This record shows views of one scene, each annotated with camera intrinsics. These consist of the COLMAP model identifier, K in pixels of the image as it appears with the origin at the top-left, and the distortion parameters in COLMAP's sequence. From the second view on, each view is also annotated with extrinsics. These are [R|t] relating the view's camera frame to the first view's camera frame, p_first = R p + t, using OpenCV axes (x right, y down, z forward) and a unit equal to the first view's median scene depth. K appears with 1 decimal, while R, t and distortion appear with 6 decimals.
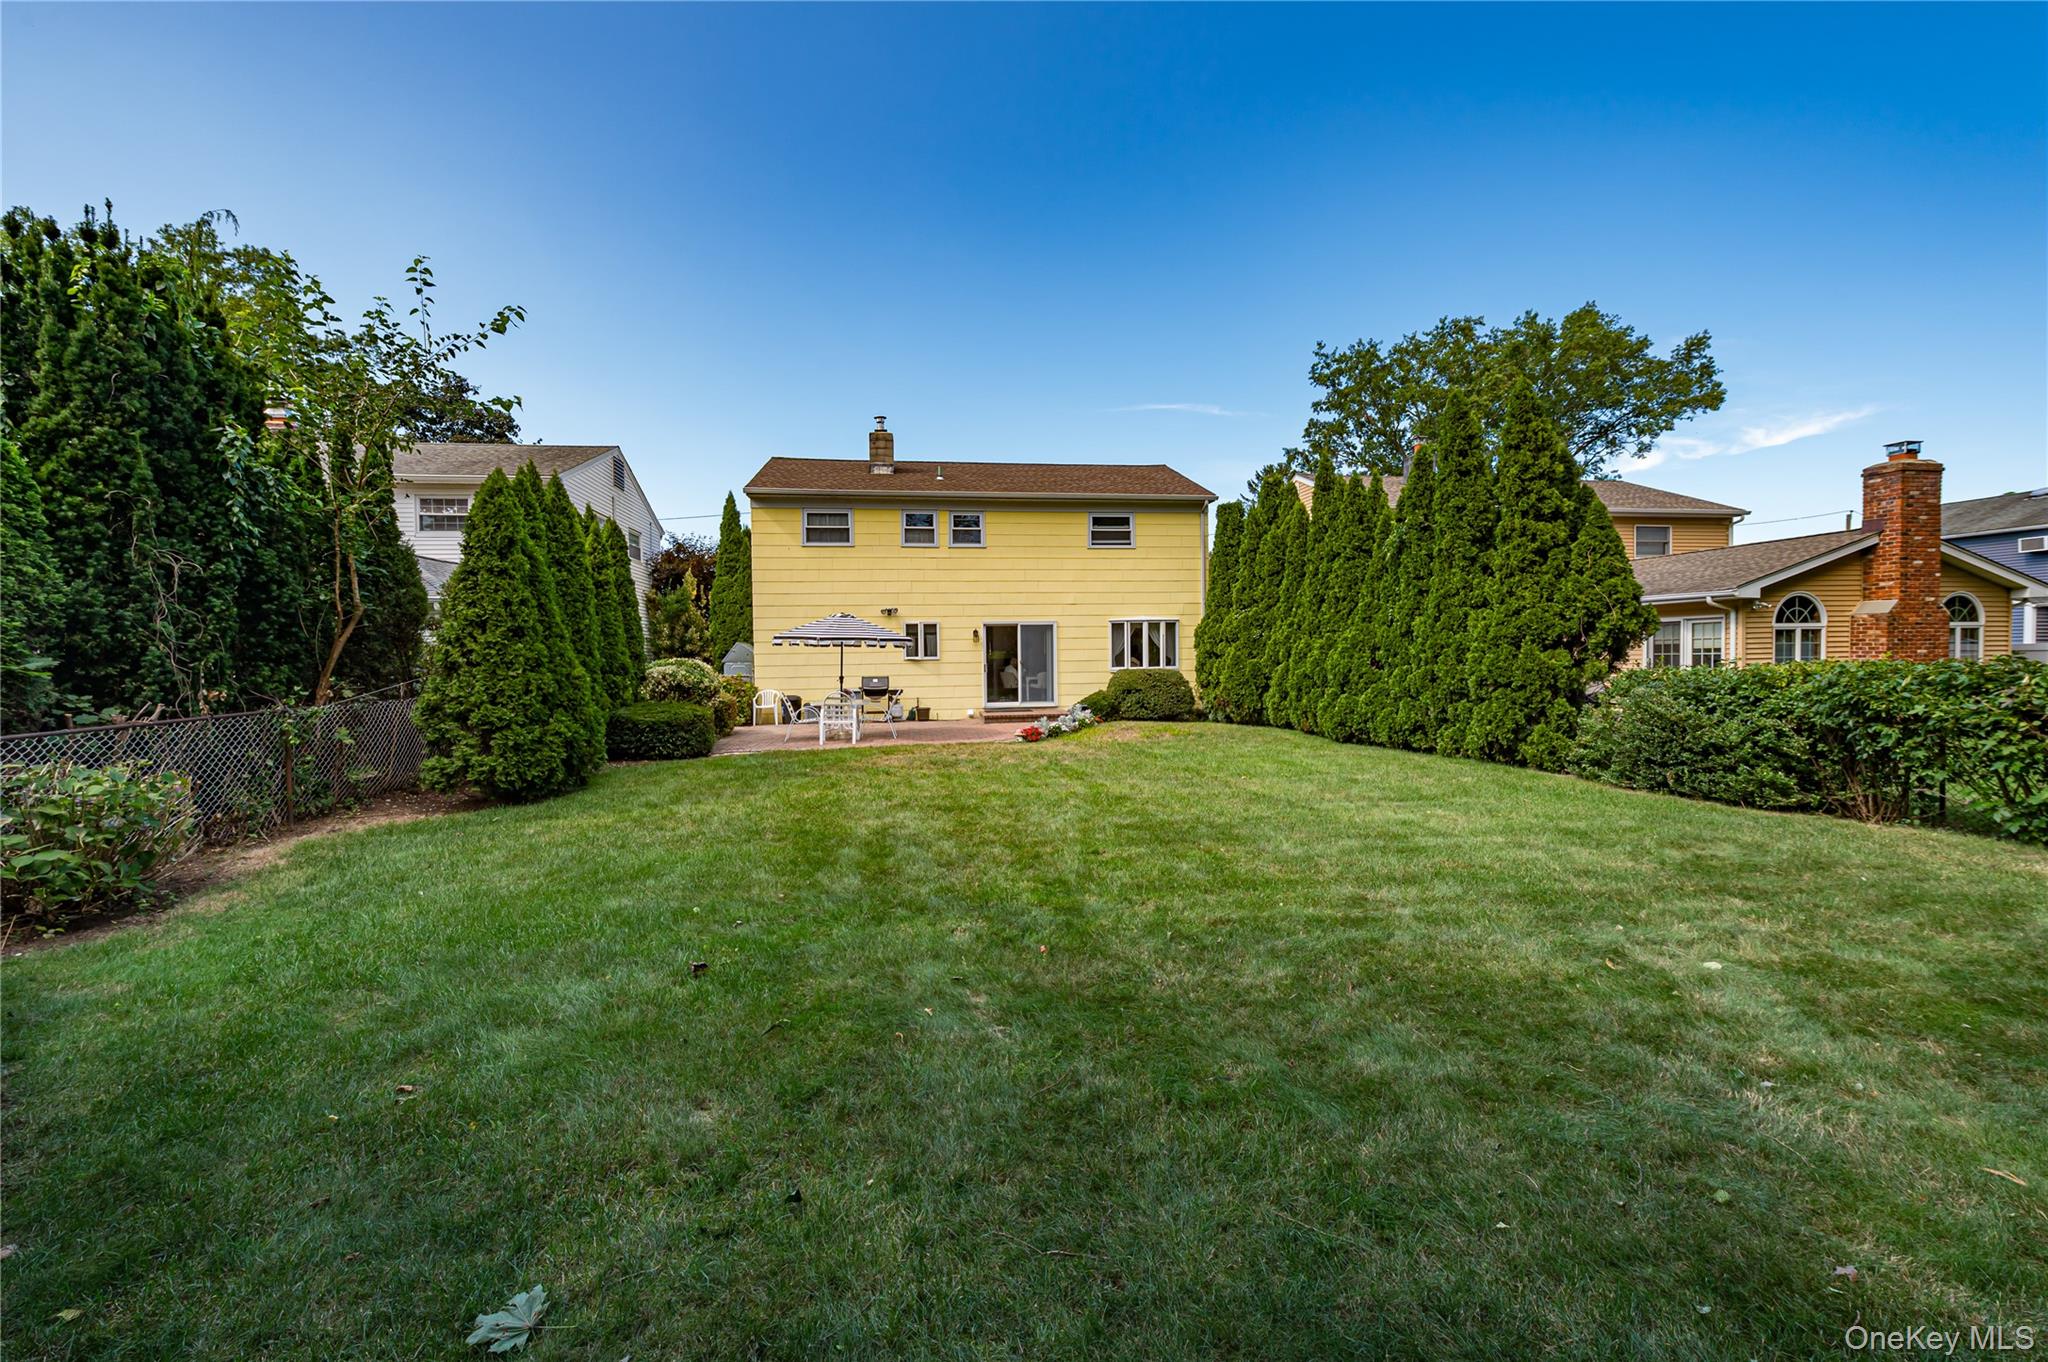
lens RADIAL K [[821.6, 0, 1021.3], [0, 821.6, 677.9], [0, 0, 1]] dist [-0.006434, -0.001685]
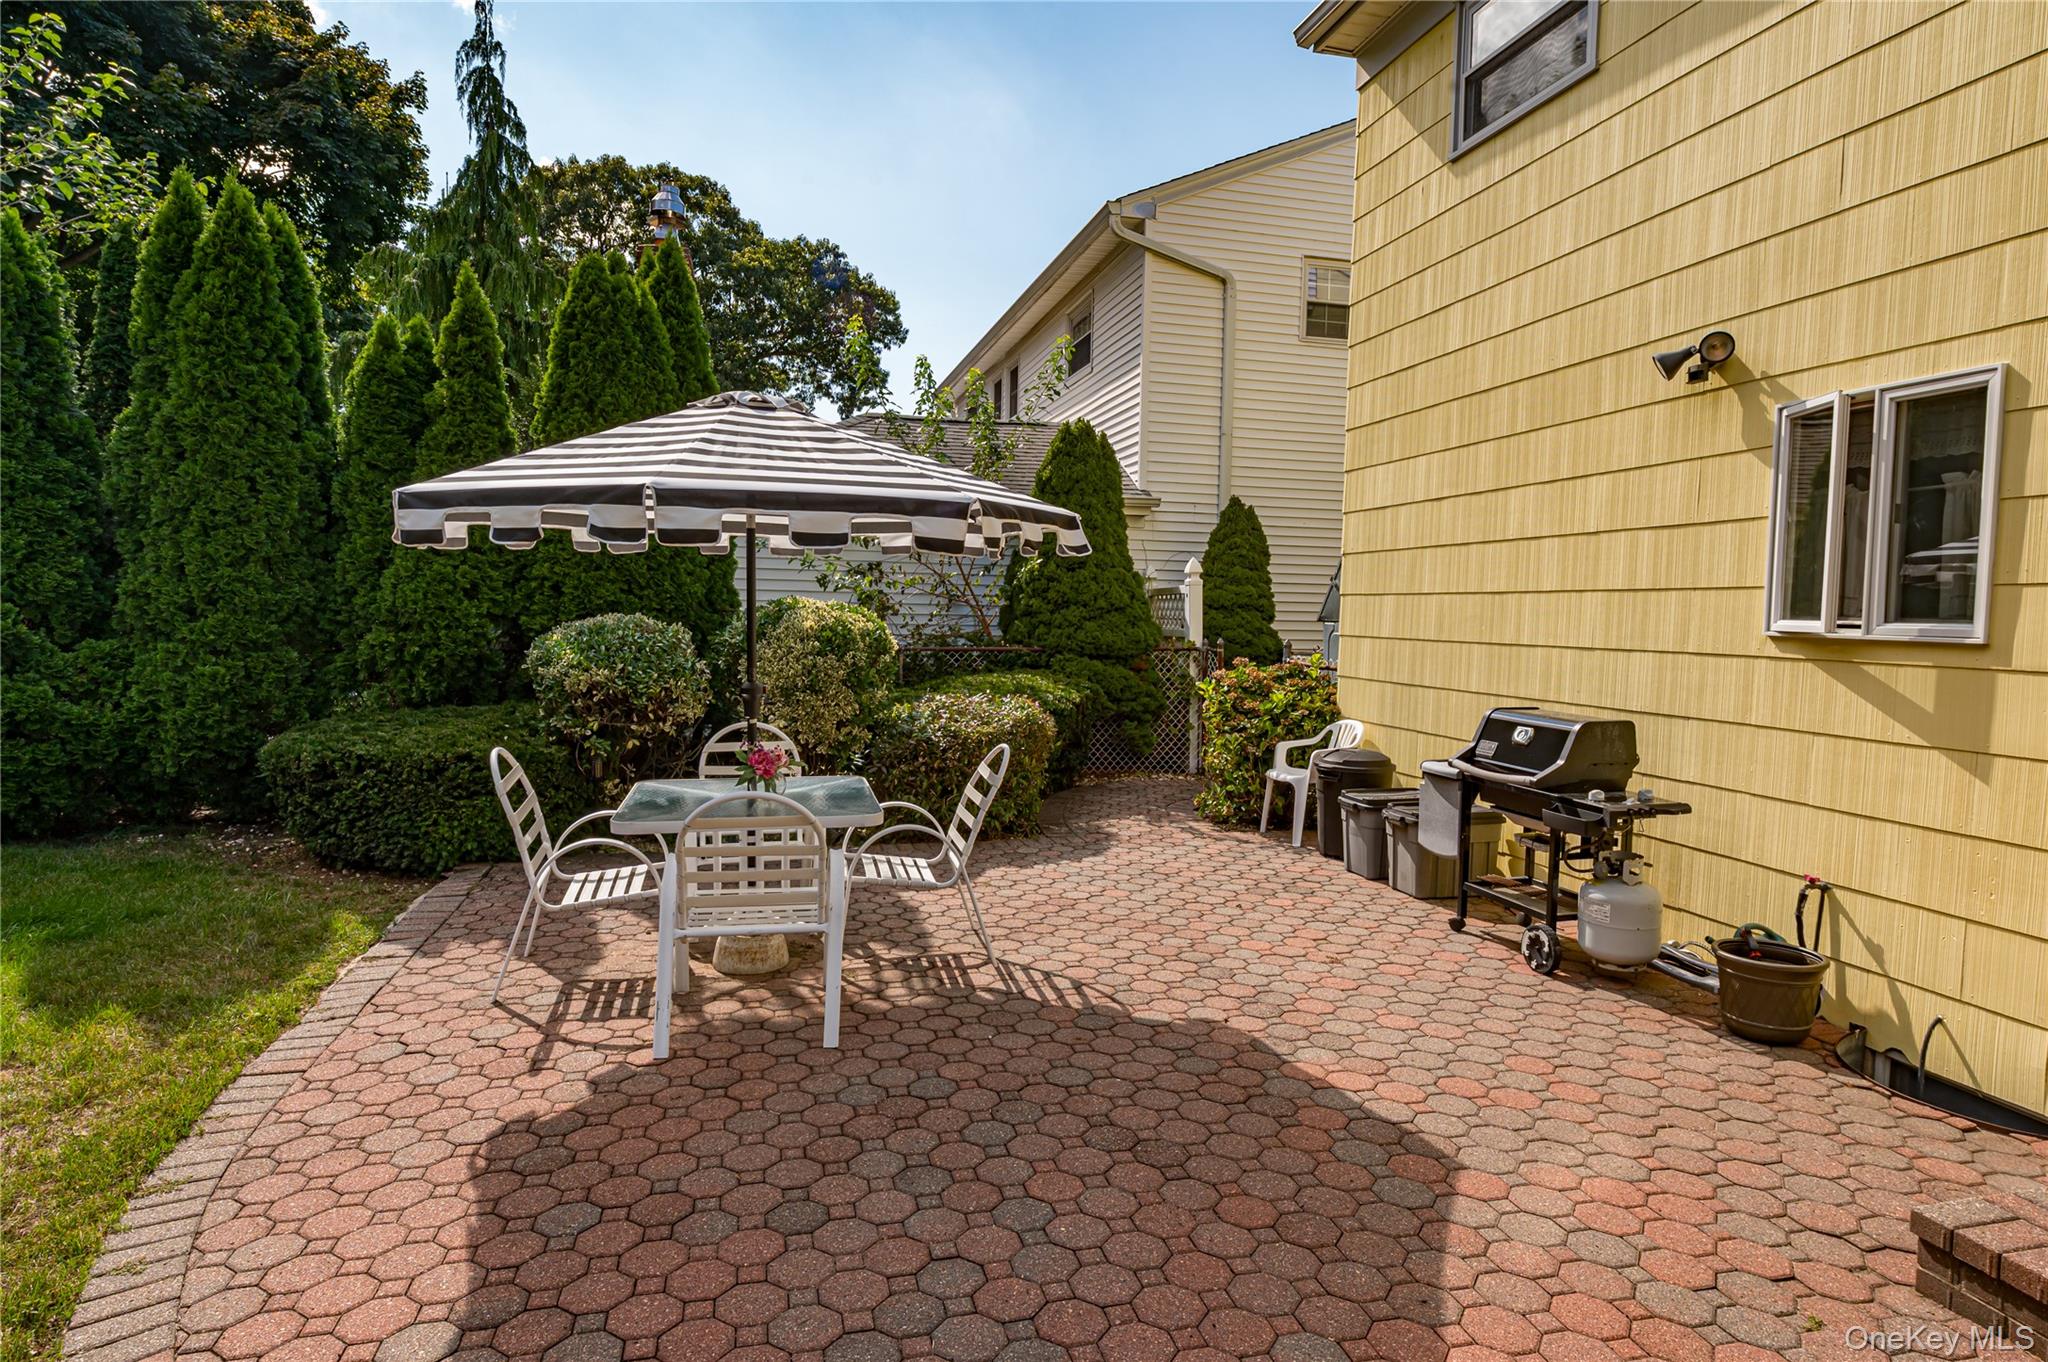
lens RADIAL K [[1139.7, 0, 1029.1], [0, 1139.7, 668.9], [0, 0, 1]] dist [-0.004815, 0.000000]
pose [[0.097142, 0.070699, -0.992756, 0.089684], [-0.044730, 0.996776, 0.066609, -0.028900], [0.994265, 0.037936, 0.099991, 1.007155]]
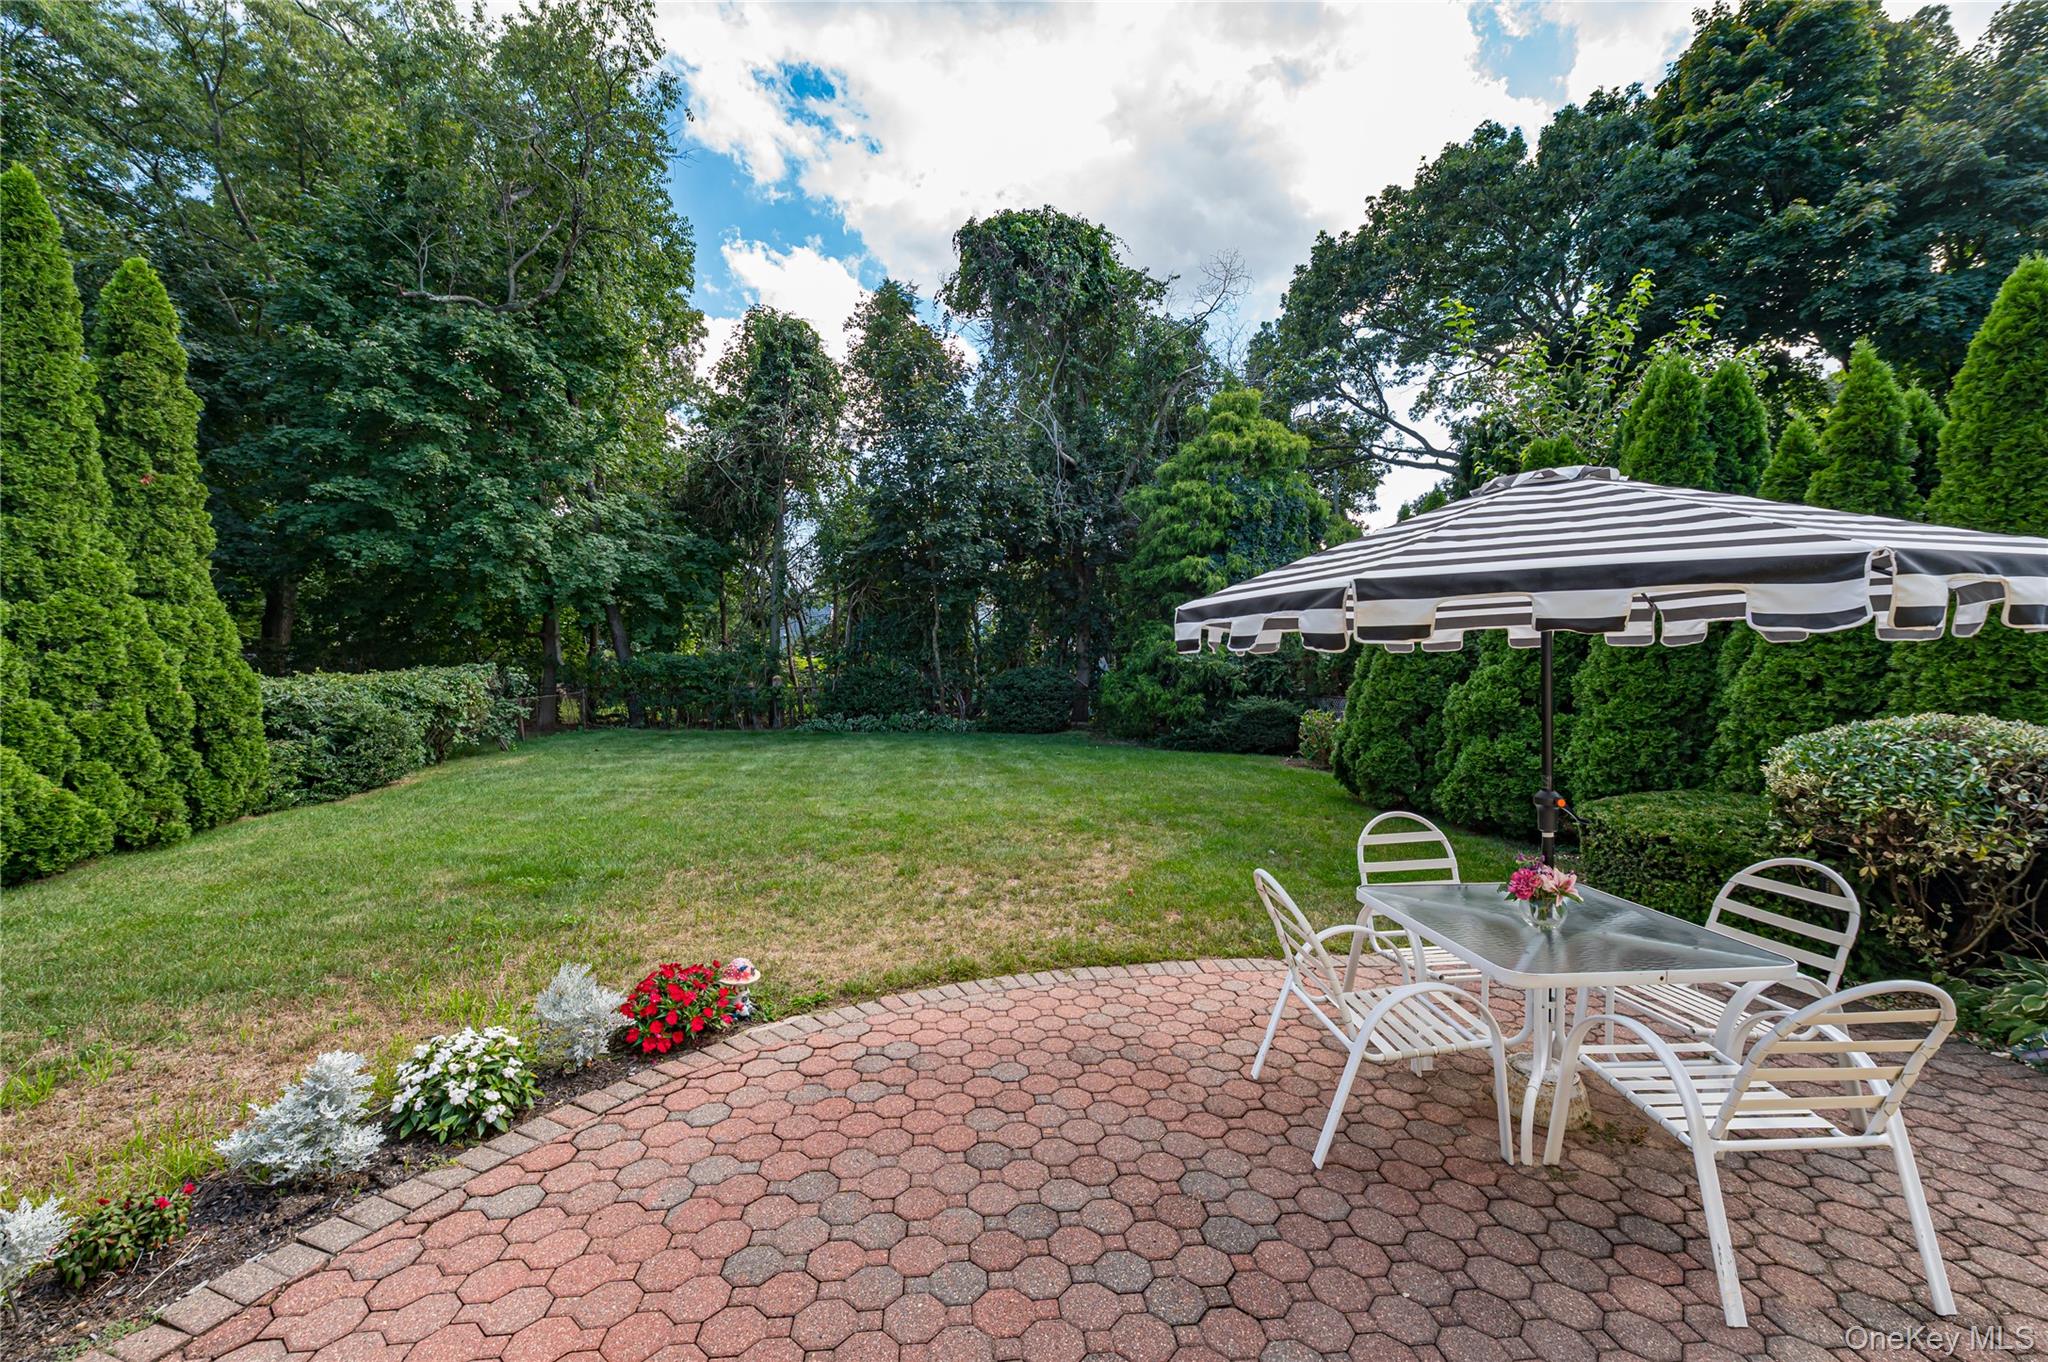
lens RADIAL K [[821.6, 0, 1023.6], [0, 821.6, 682.9], [0, 0, 1]] dist [-0.006434, -0.001685]
pose [[-0.999536, -0.004335, 0.030148, -0.094613], [-0.002583, 0.998319, 0.057894, -0.037267], [-0.030349, 0.057790, -0.997867, 1.153867]]
